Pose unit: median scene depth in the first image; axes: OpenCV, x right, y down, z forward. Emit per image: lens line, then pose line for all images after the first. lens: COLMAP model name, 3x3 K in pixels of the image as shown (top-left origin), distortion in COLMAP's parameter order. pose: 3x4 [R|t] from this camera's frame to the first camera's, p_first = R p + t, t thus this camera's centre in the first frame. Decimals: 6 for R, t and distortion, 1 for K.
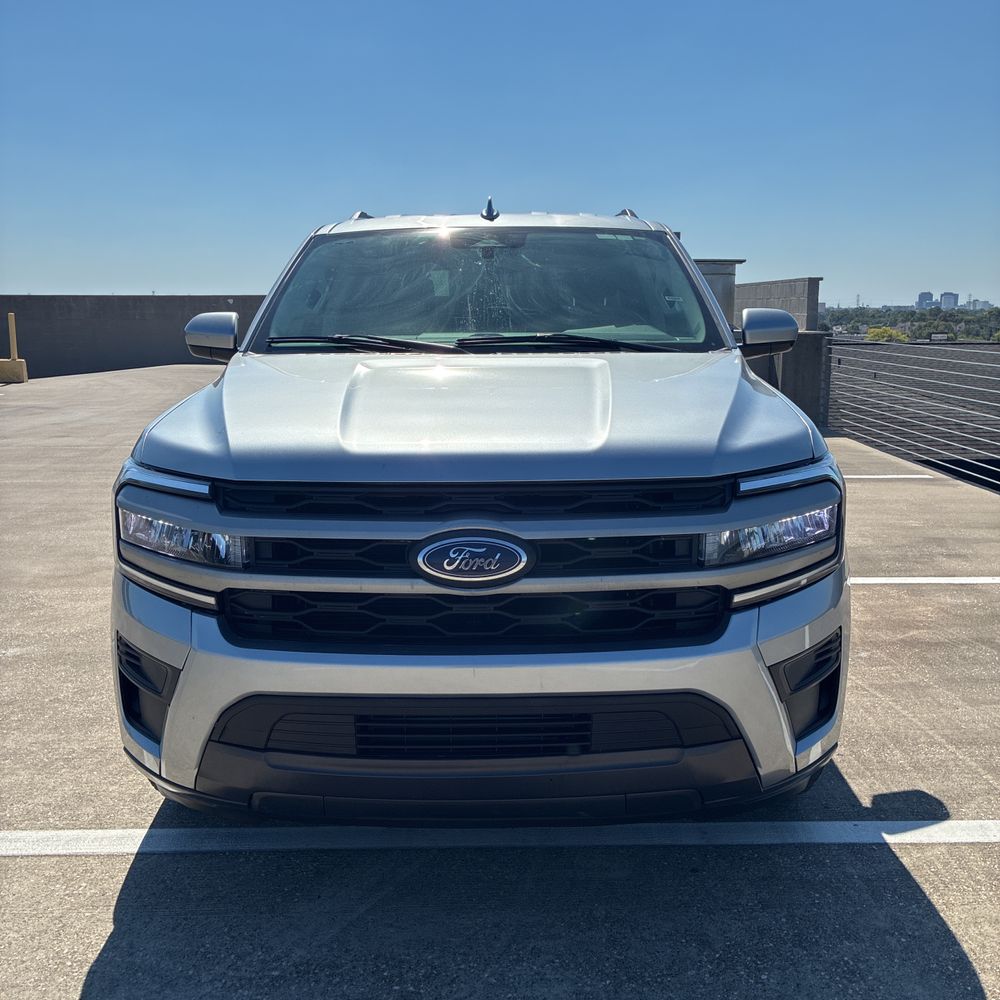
lens RADIAL K [[1015.4, 0, 489.4], [0, 1015.4, 495.5], [0, 0, 1]] dist [0.024511, -0.000214]
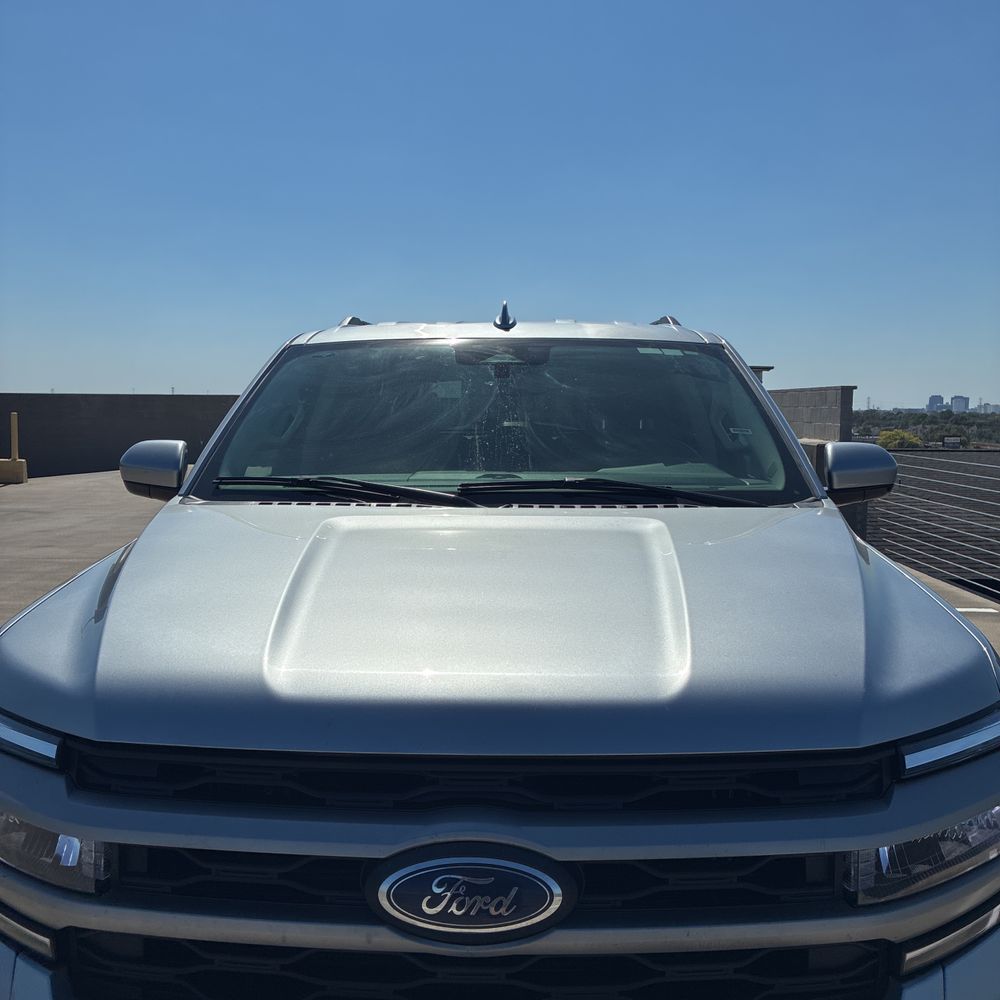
lens RADIAL K [[1015.4, 0, 489.4], [0, 1015.4, 495.5], [0, 0, 1]] dist [0.024511, -0.000214]
pose [[0.999870, 0.010091, -0.012576, -0.000257], [-0.011238, 0.995432, -0.094810, -0.073253], [0.011561, 0.094939, 0.995416, 0.243979]]
